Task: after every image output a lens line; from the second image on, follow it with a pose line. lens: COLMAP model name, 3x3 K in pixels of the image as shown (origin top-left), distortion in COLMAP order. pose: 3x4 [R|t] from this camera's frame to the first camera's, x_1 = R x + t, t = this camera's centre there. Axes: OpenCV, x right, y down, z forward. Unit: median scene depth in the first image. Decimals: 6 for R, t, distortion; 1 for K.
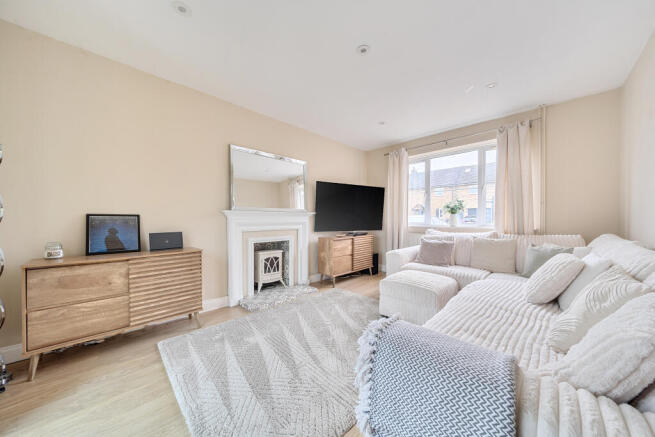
lens RADIAL K [[227.6, 0, 327.5], [0, 227.6, 218.5], [0, 0, 1]] dist [-0.000069, 0.000002]
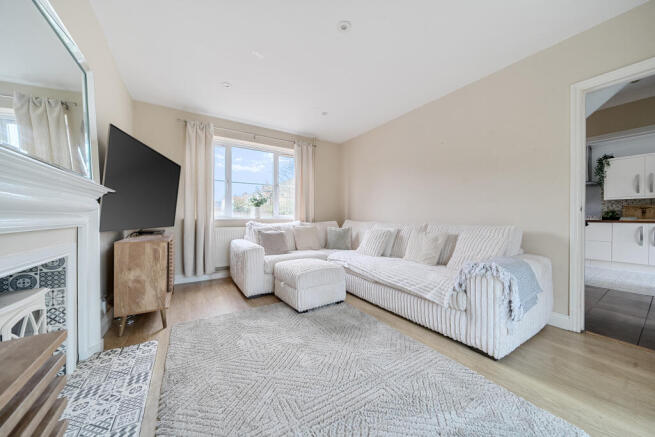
lens RADIAL K [[226.6, 0, 334.2], [0, 226.6, 216.2], [0, 0, 1]] dist [0.000098, 0.000079]
pose [[0.198734, 0.003351, 0.980048, -0.422367], [-0.004551, 0.999987, -0.002496, 0.026807], [-0.980043, -0.003964, 0.198747, 0.462602]]
